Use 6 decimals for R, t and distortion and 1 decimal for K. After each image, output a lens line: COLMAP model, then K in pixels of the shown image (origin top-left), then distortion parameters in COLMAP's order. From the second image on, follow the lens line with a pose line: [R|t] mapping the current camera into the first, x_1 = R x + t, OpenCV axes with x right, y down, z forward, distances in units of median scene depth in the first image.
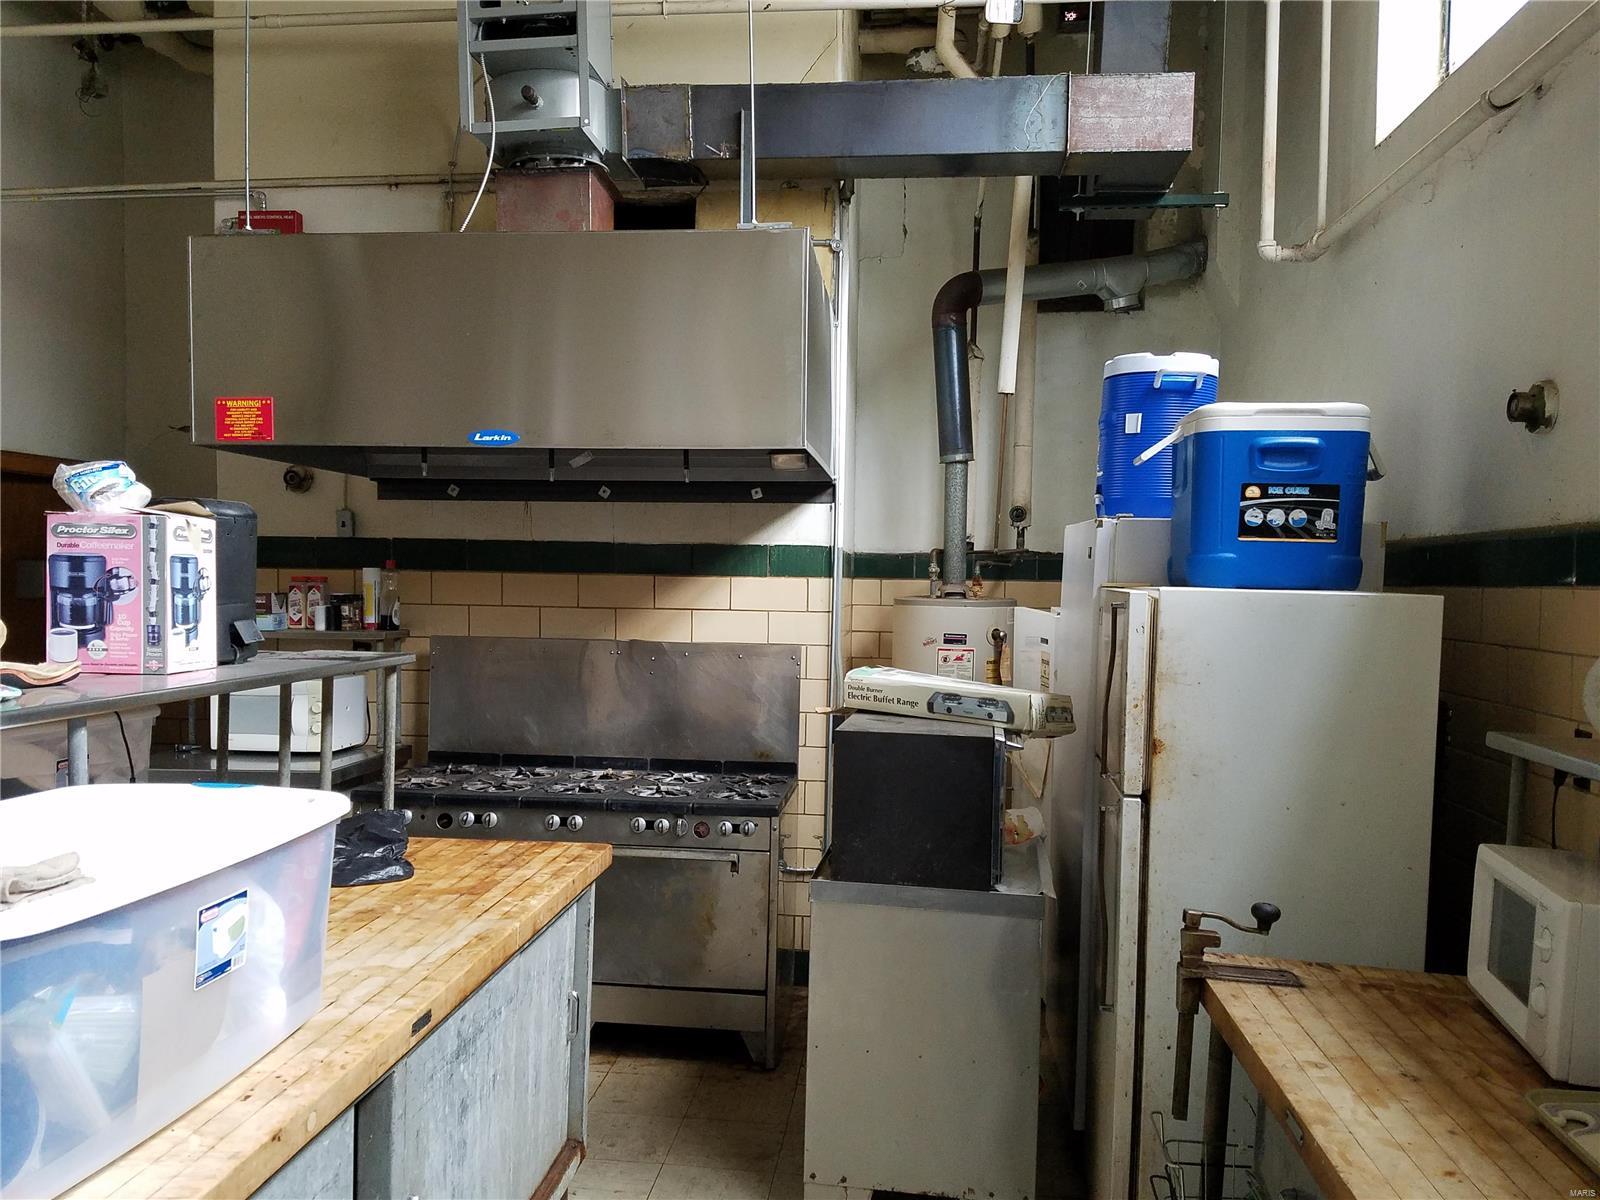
lens RADIAL K [[1314.9, 0, 800.0], [0, 1314.9, 600.0], [0, 0, 1]] dist [0.159333, -0.270581]
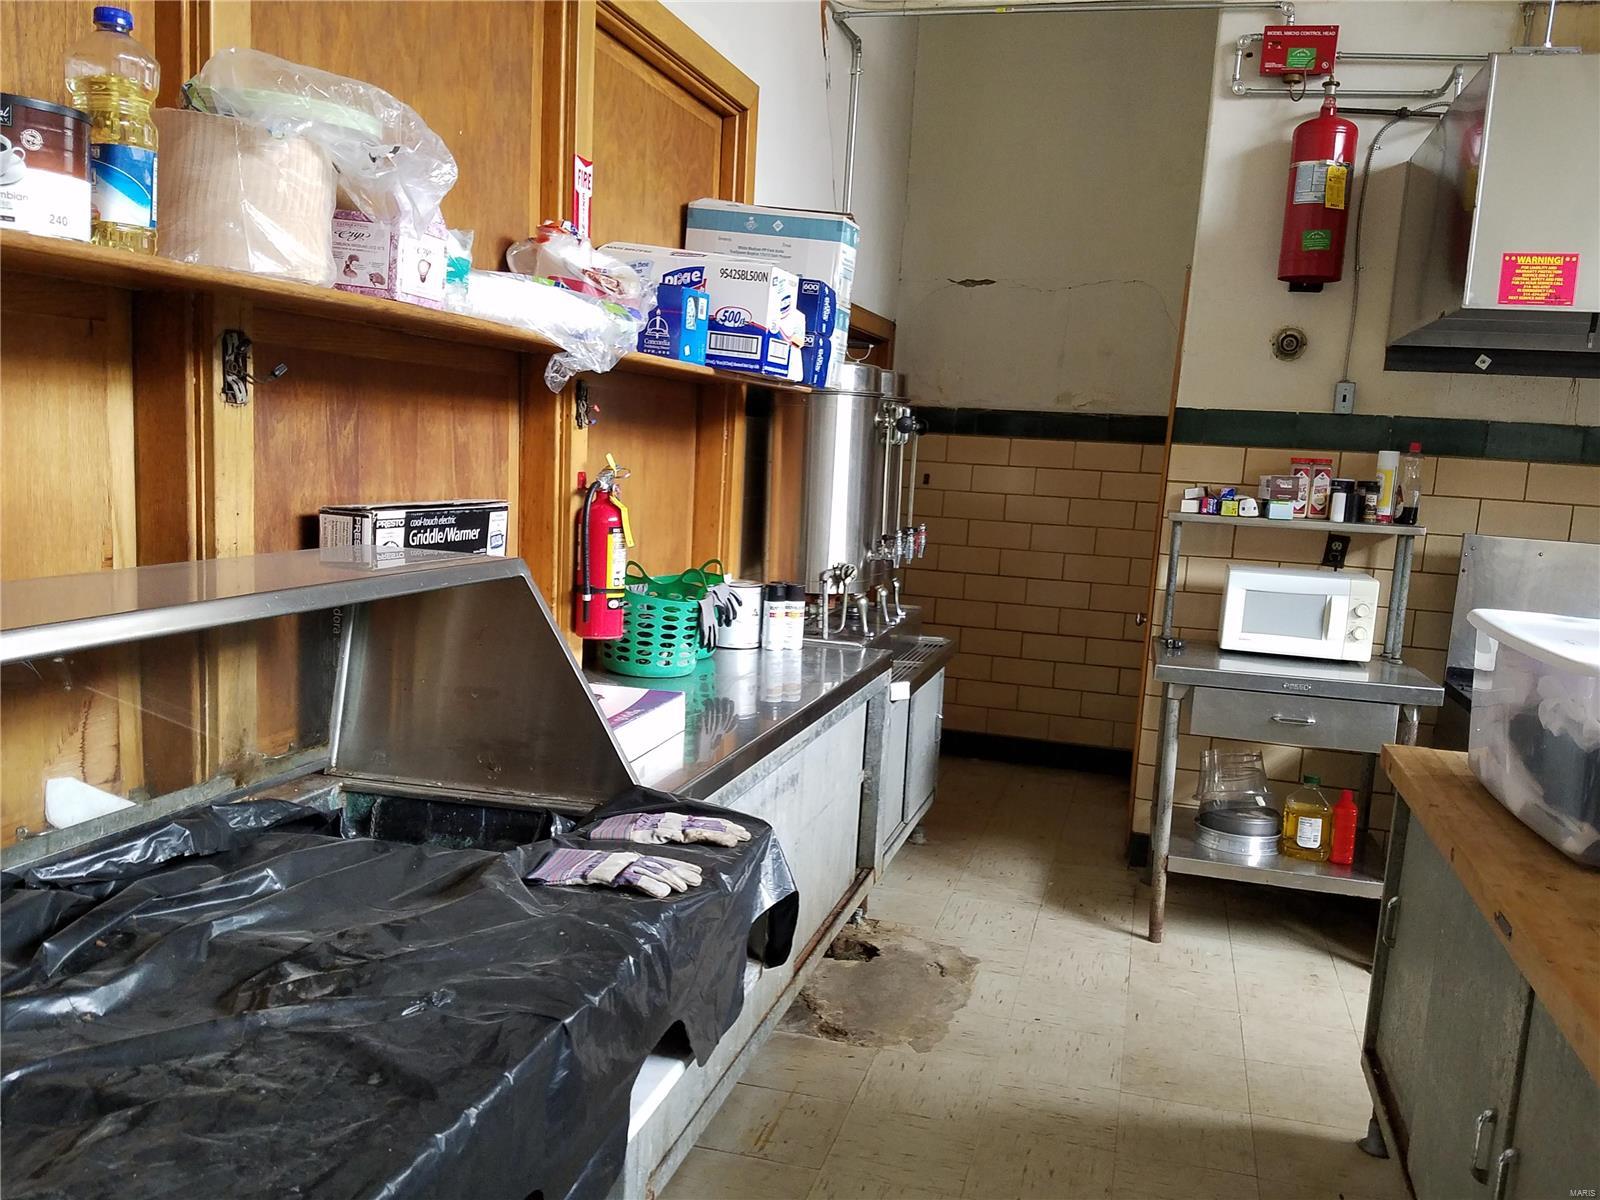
lens RADIAL K [[1314.9, 0, 800.0], [0, 1314.9, 600.0], [0, 0, 1]] dist [0.159333, -0.270581]
pose [[0.983173, 0.063614, -0.171241, -0.543198], [-0.044681, 0.992677, 0.112233, -0.008885], [0.177127, -0.102694, 0.978816, 0.069063]]
